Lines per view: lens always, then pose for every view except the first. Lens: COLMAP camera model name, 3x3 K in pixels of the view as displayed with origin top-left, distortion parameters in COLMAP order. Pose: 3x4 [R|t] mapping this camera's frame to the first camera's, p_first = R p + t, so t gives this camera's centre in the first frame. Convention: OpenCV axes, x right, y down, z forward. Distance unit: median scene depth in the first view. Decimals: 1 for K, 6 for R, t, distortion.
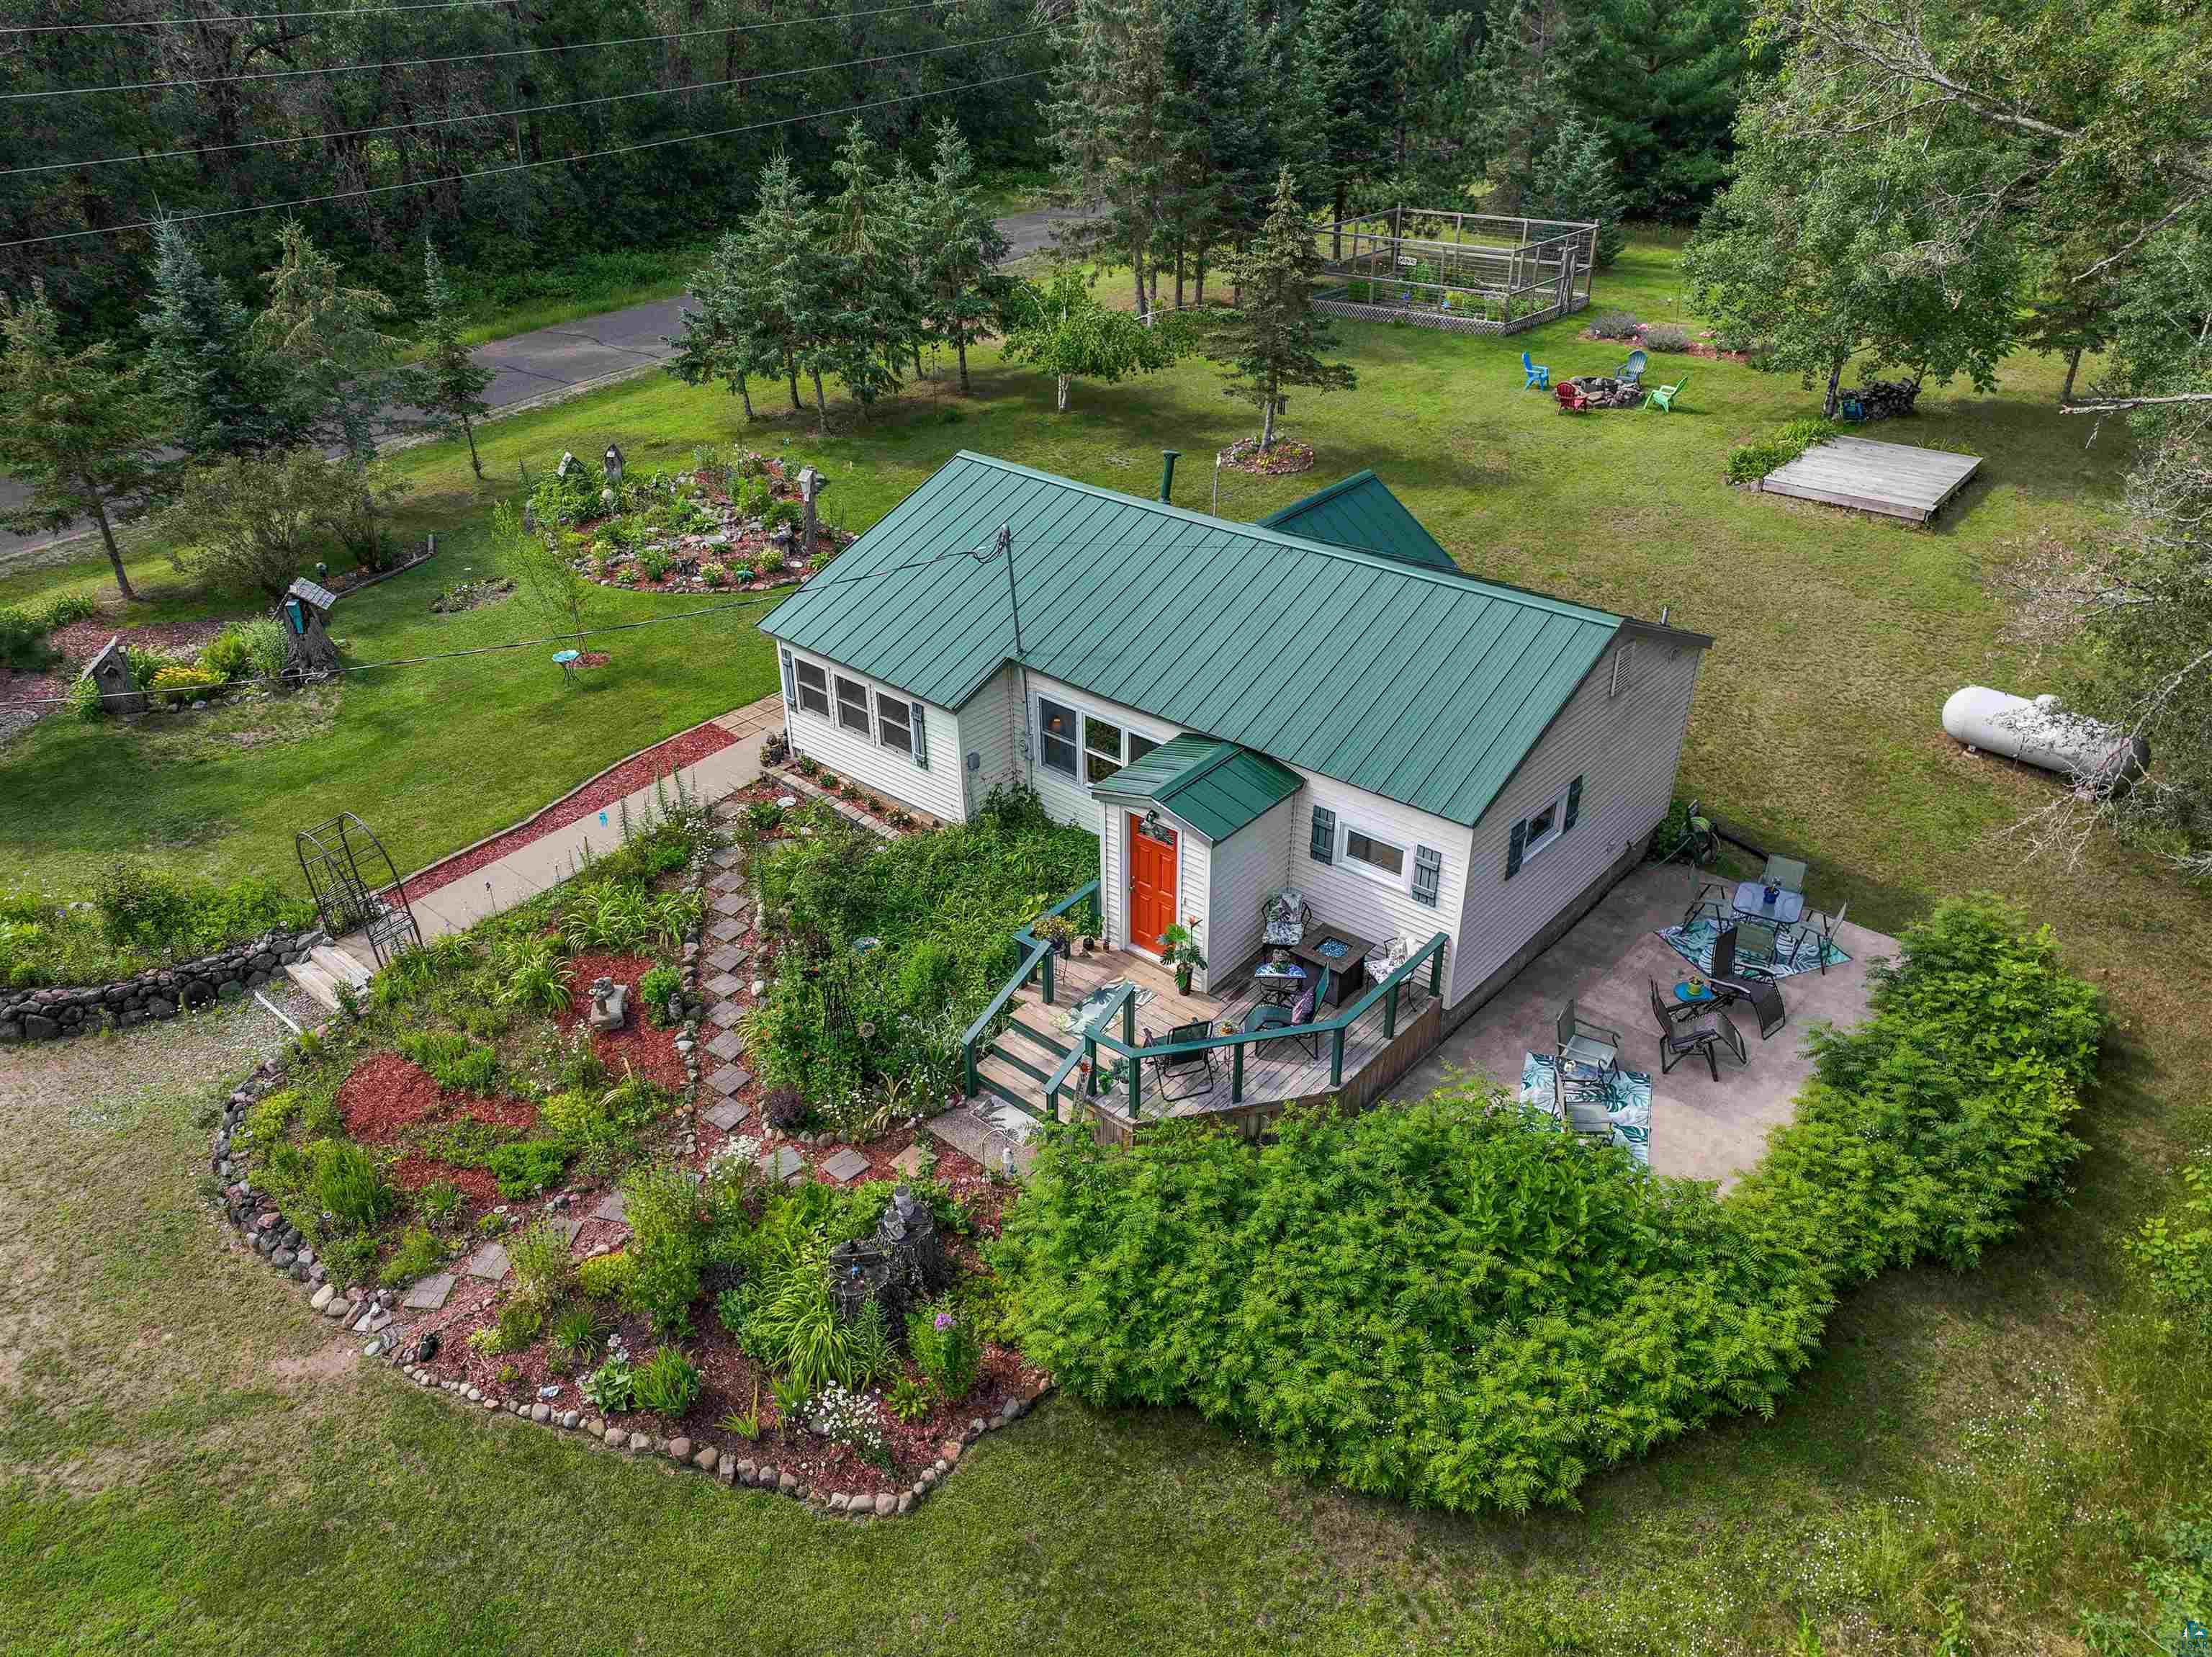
lens RADIAL K [[1453.4, 0, 1106.0], [0, 1453.4, 828.5], [0, 0, 1]] dist [-0.004085, -0.001090]
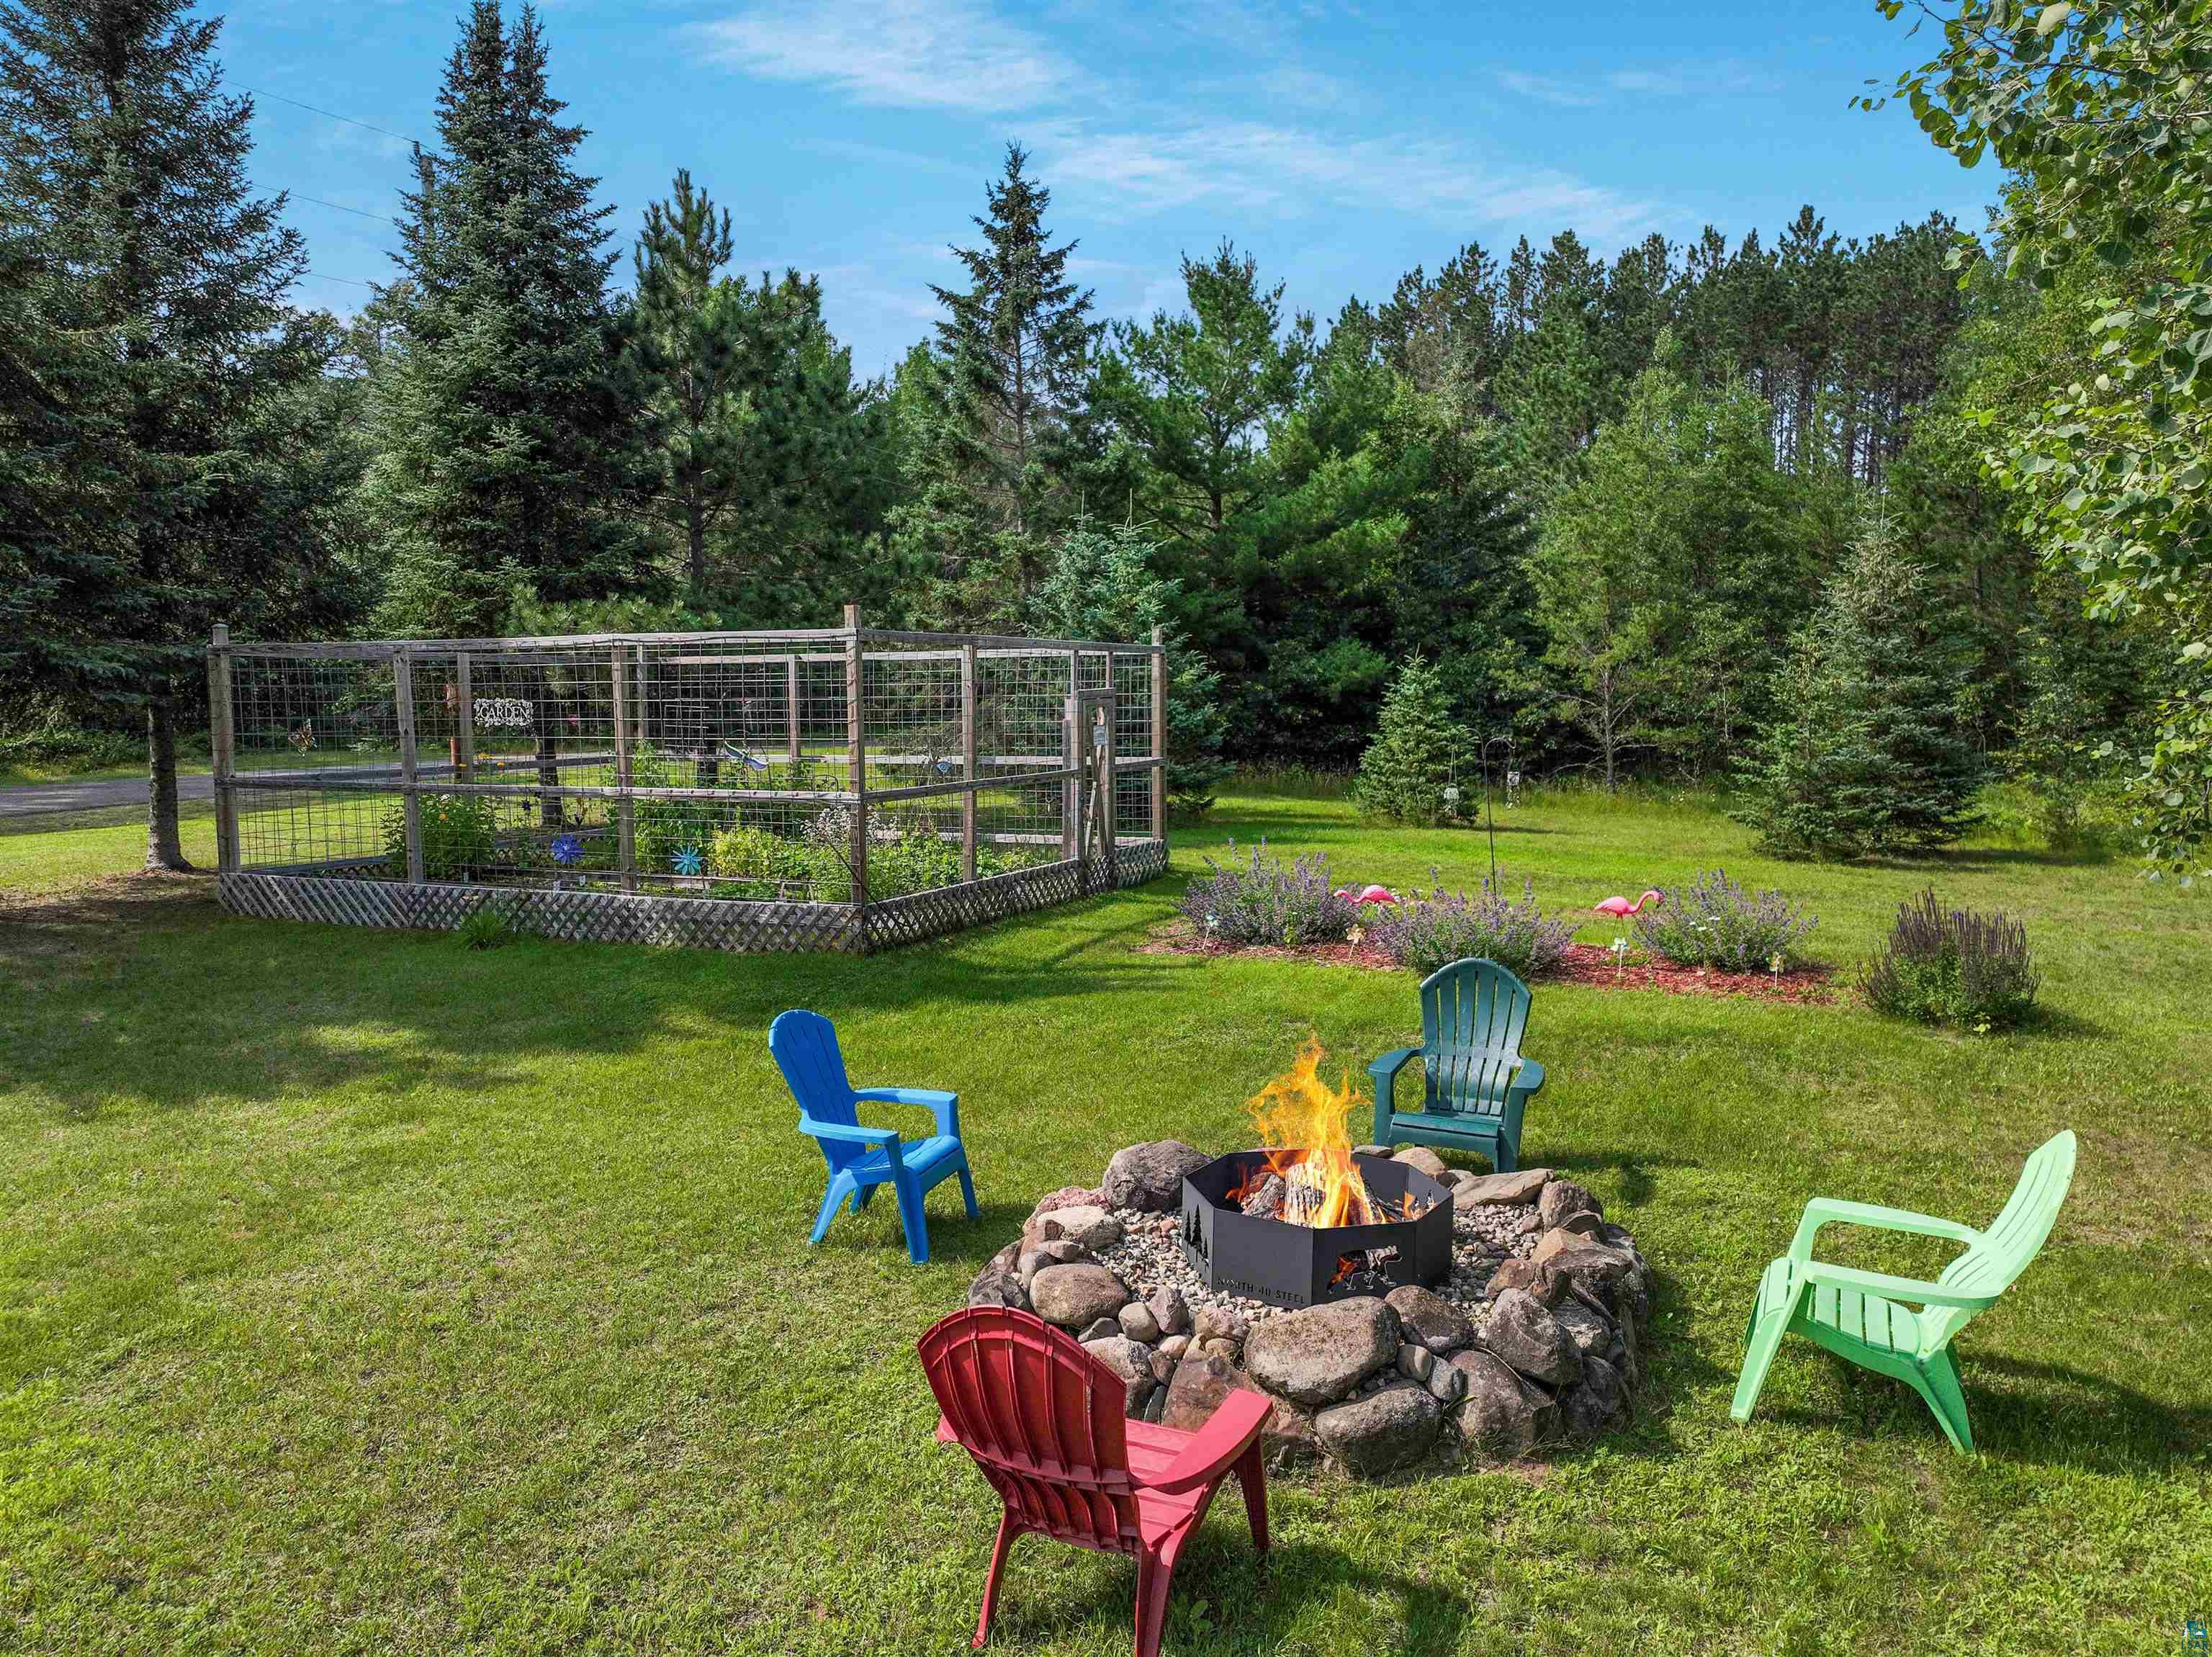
lens RADIAL K [[1453.4, 0, 1106.0], [0, 1453.4, 828.5], [0, 0, 1]] dist [-0.004085, -0.001090]
pose [[0.967182, -0.018831, 0.253387, 0.237804], [0.127574, 0.898427, -0.420182, -0.233390], [-0.219738, 0.438718, 0.871345, 0.719709]]
